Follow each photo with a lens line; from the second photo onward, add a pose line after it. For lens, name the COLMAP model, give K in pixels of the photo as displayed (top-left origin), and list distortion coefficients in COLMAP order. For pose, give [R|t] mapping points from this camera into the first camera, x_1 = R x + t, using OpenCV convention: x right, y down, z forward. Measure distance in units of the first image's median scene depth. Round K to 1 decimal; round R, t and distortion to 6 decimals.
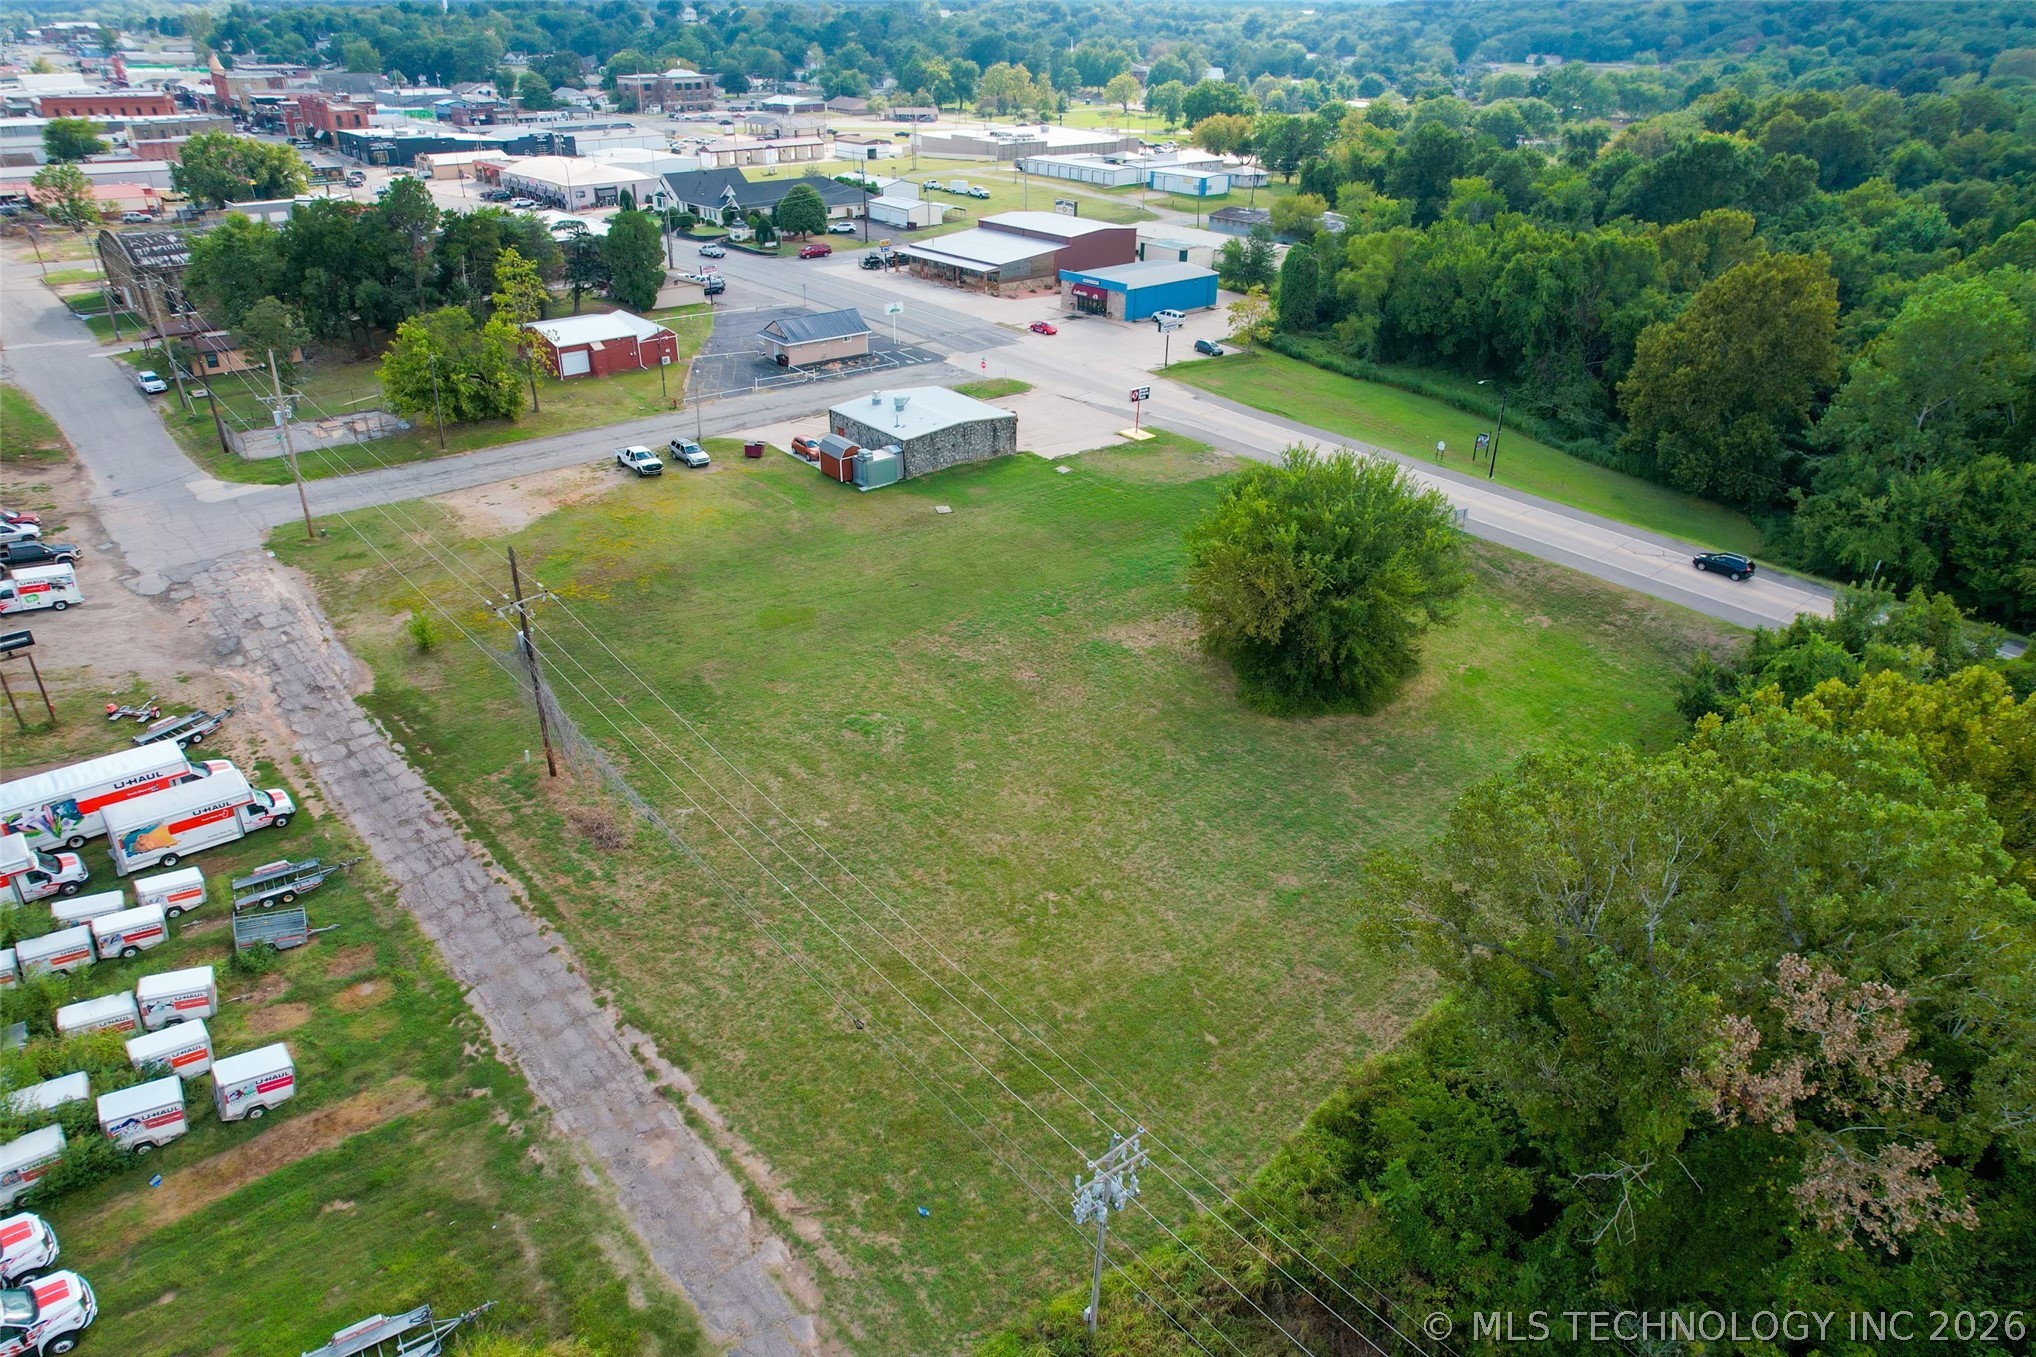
lens RADIAL K [[1300.7, 0, 1029.1], [0, 1300.7, 679.2], [0, 0, 1]] dist [-0.071192, 0.059304]
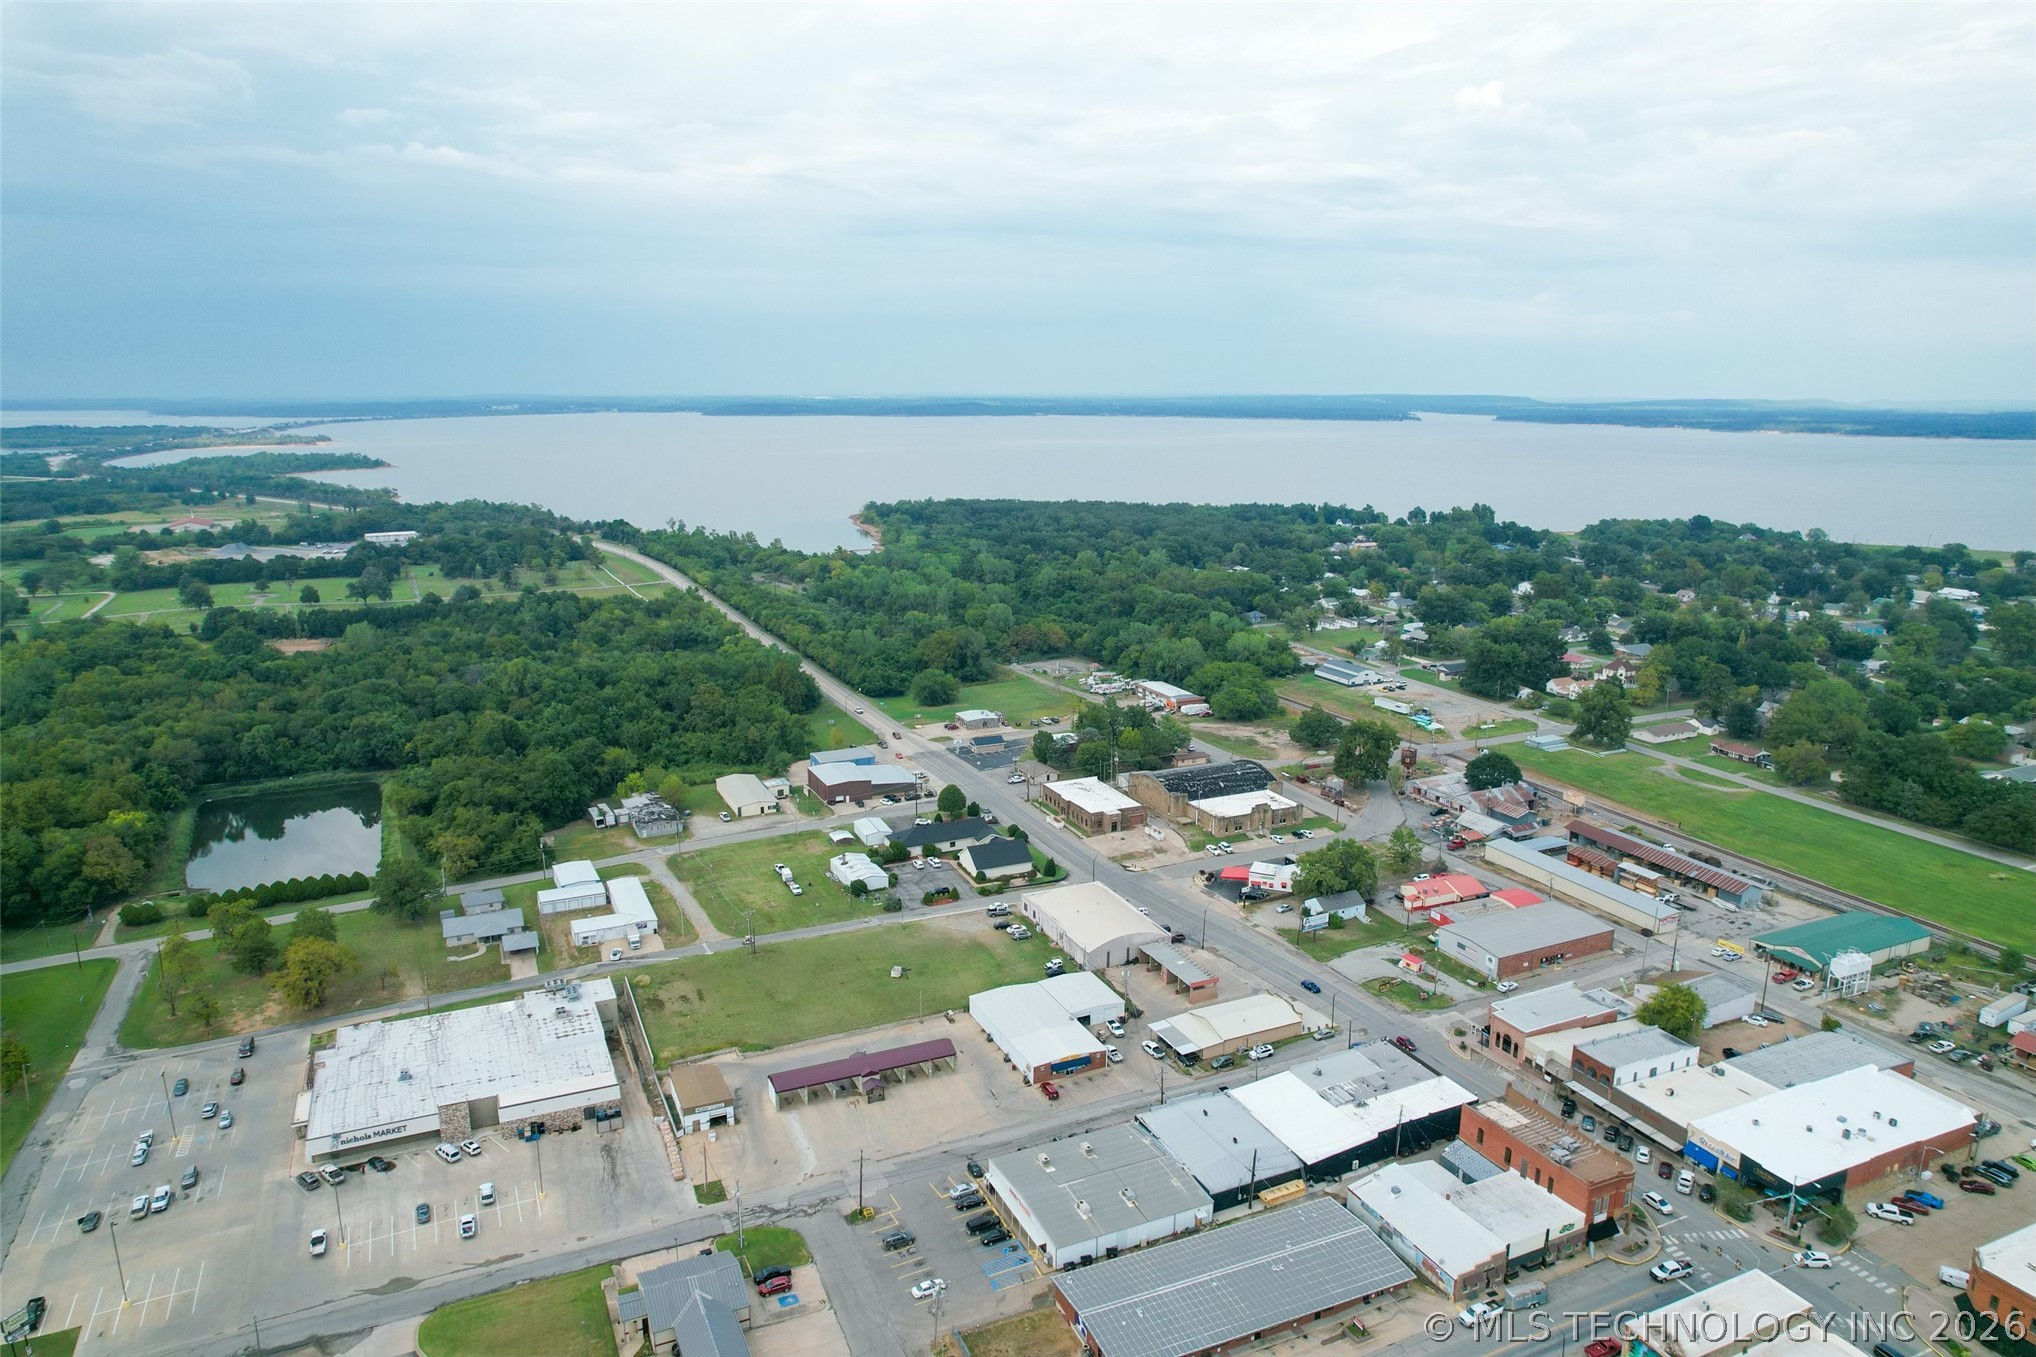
lens RADIAL K [[1300.7, 0, 1011.5], [0, 1300.7, 682.3], [0, 0, 1]] dist [-0.071192, 0.059304]
pose [[-0.956707, -0.077376, 0.280578, -2.135830], [0.125224, 0.760797, 0.636795, -4.642027], [-0.262735, 0.644361, -0.718170, 6.215817]]
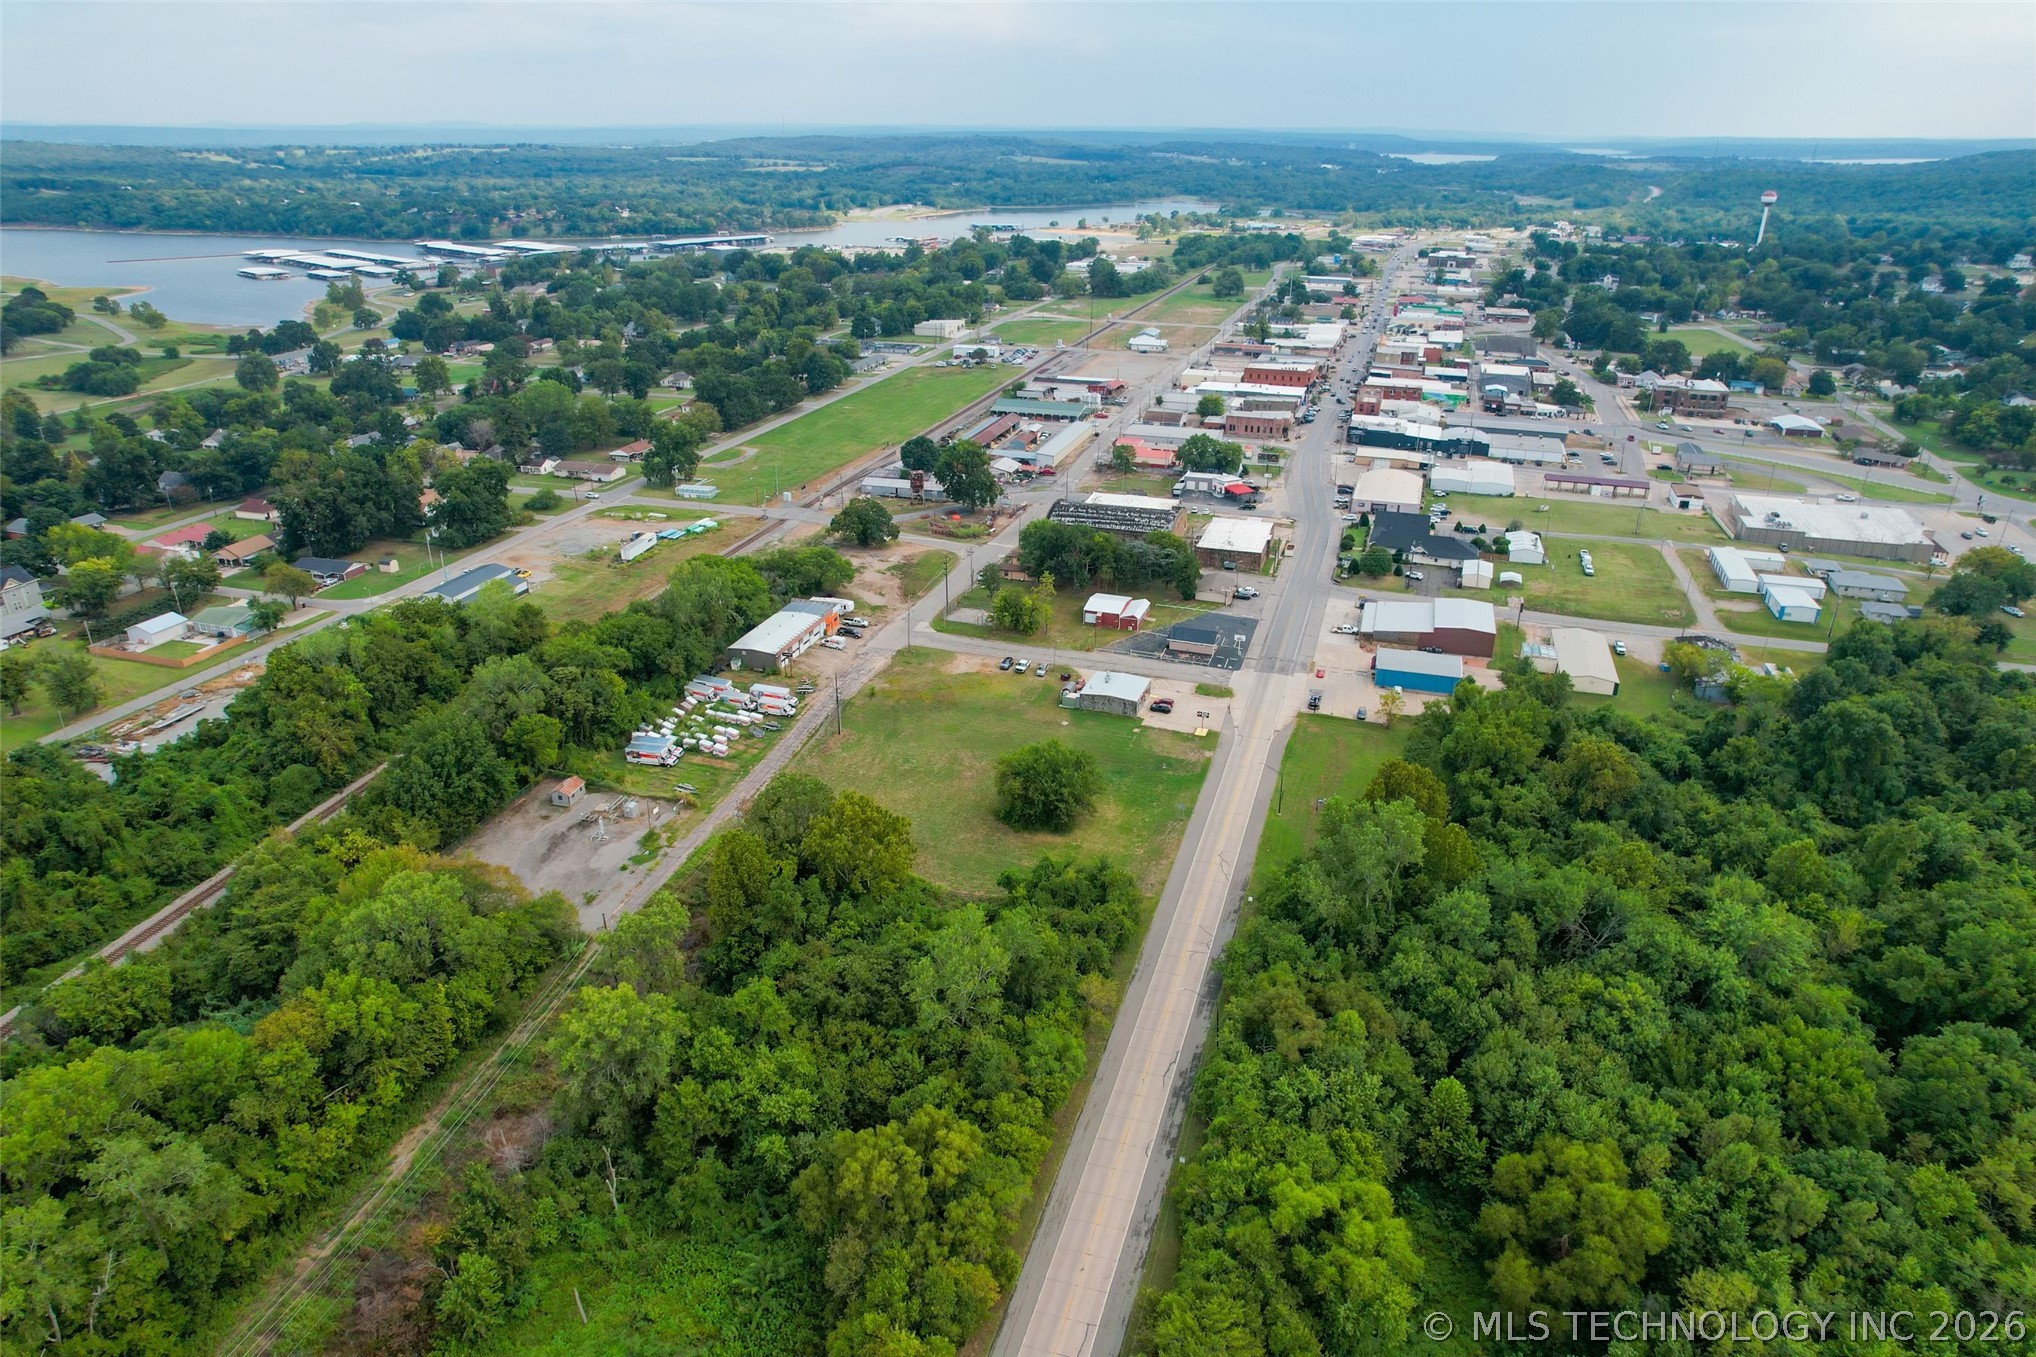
lens RADIAL K [[1300.7, 0, 1026.2], [0, 1300.7, 684.8], [0, 0, 1]] dist [-0.071192, 0.059304]
pose [[0.526959, 0.330893, -0.782831, 2.693381], [-0.397660, 0.910045, 0.116981, -0.681335], [0.751119, 0.249656, 0.611140, -0.877776]]
